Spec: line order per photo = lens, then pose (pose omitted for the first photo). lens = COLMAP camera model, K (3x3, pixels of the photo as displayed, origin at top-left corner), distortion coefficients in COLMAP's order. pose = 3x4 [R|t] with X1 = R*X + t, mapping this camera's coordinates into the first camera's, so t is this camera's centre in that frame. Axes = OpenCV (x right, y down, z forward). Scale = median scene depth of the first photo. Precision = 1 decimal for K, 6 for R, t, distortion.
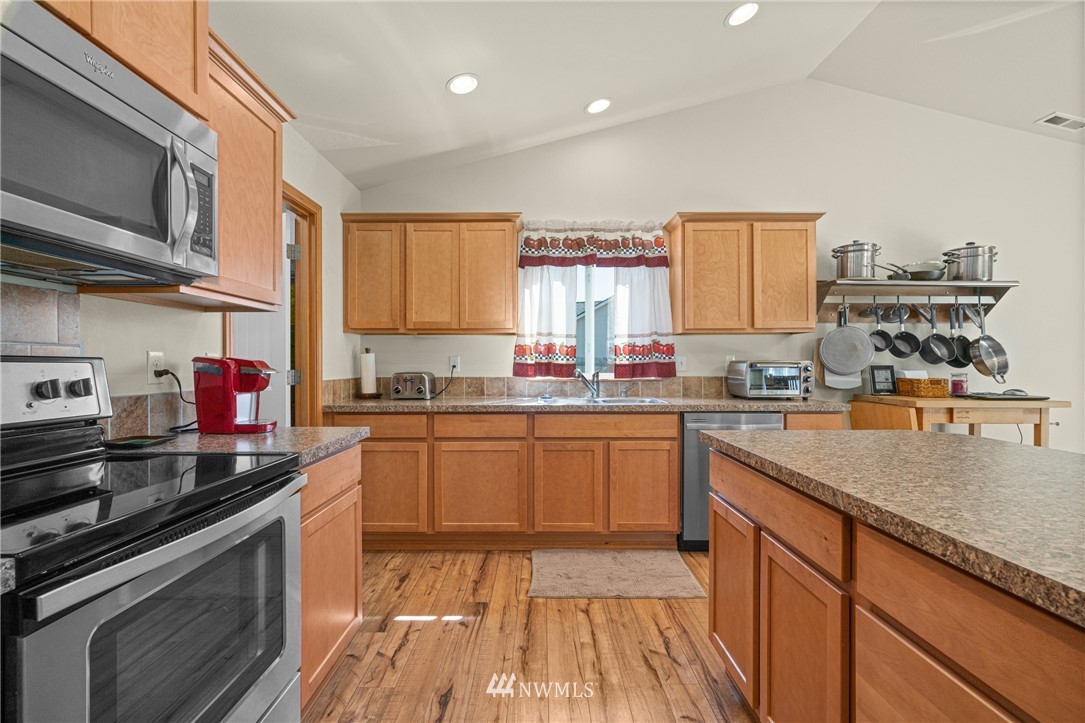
lens RADIAL K [[489.0, 0, 537.9], [0, 489.0, 361.5], [0, 0, 1]] dist [-0.002129, 0.001410]
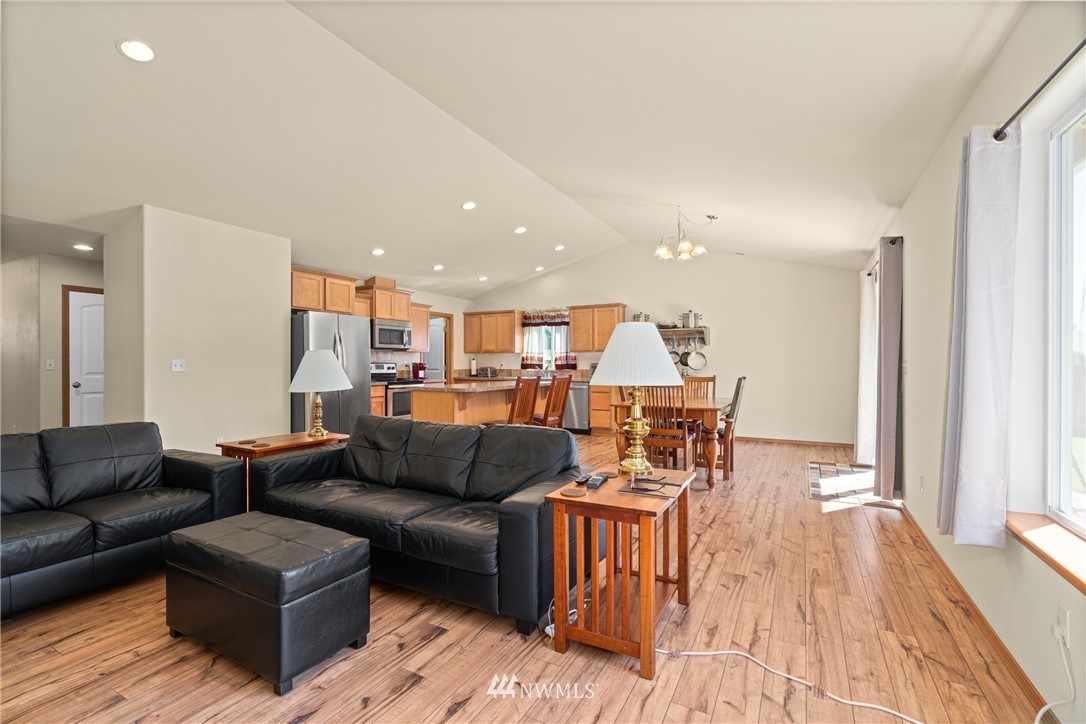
lens RADIAL K [[489.4, 0, 534.9], [0, 489.4, 363.7], [0, 0, 1]] dist [-0.002129, 0.001410]
pose [[0.875913, 0.001013, -0.482468, 1.374043], [0.001536, 0.999987, 0.004889, -0.010481], [0.482466, -0.005023, 0.875900, -1.349841]]
